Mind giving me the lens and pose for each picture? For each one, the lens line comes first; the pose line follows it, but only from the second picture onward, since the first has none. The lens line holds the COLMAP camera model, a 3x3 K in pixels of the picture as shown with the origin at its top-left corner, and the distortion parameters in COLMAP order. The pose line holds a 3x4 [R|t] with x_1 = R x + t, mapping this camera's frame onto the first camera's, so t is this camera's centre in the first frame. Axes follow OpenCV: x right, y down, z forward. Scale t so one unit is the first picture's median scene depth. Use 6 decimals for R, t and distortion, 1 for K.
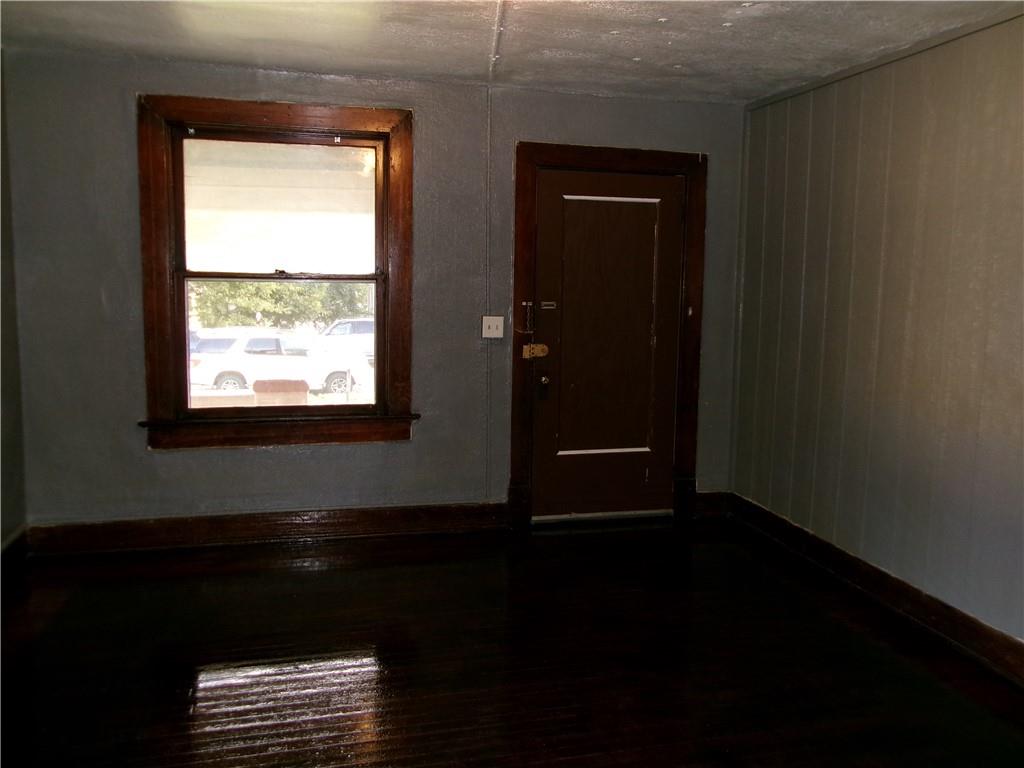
lens RADIAL K [[827.2, 0, 514.6], [0, 827.2, 381.5], [0, 0, 1]] dist [0.005929, 0.055132]
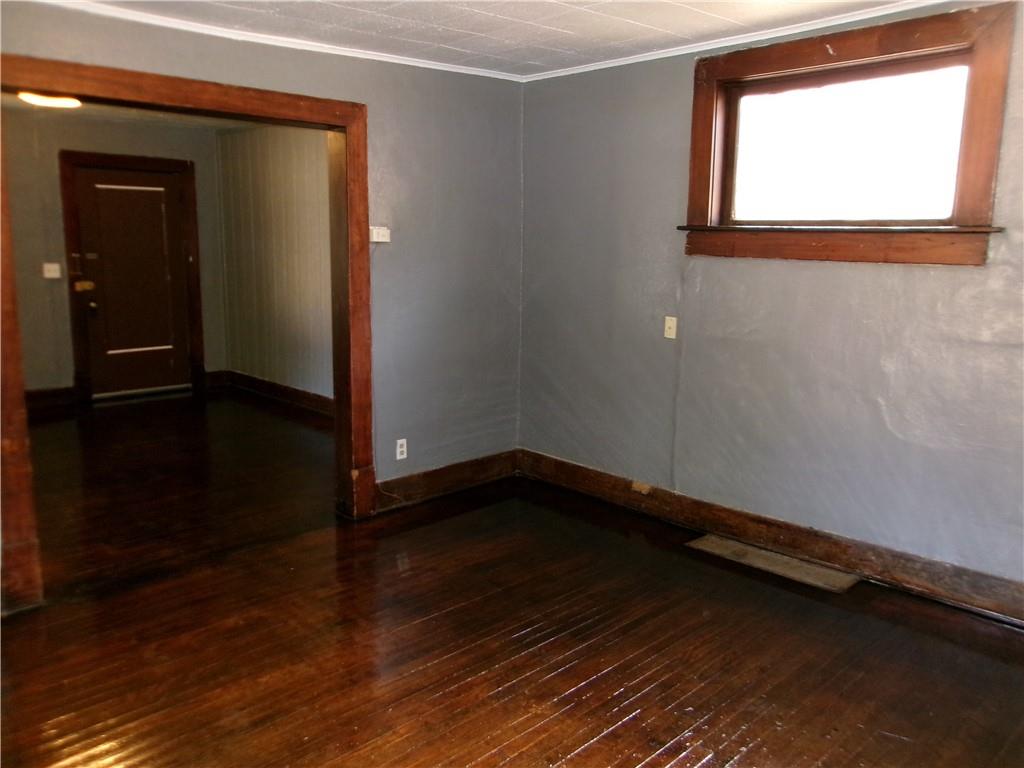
lens RADIAL K [[827.2, 0, 504.2], [0, 827.2, 373.4], [0, 0, 1]] dist [0.005929, 0.055132]
pose [[0.884179, -0.083337, 0.459654, -0.010240], [0.068540, 0.996453, 0.048819, 0.104047], [-0.462093, -0.011660, 0.886755, -0.743980]]
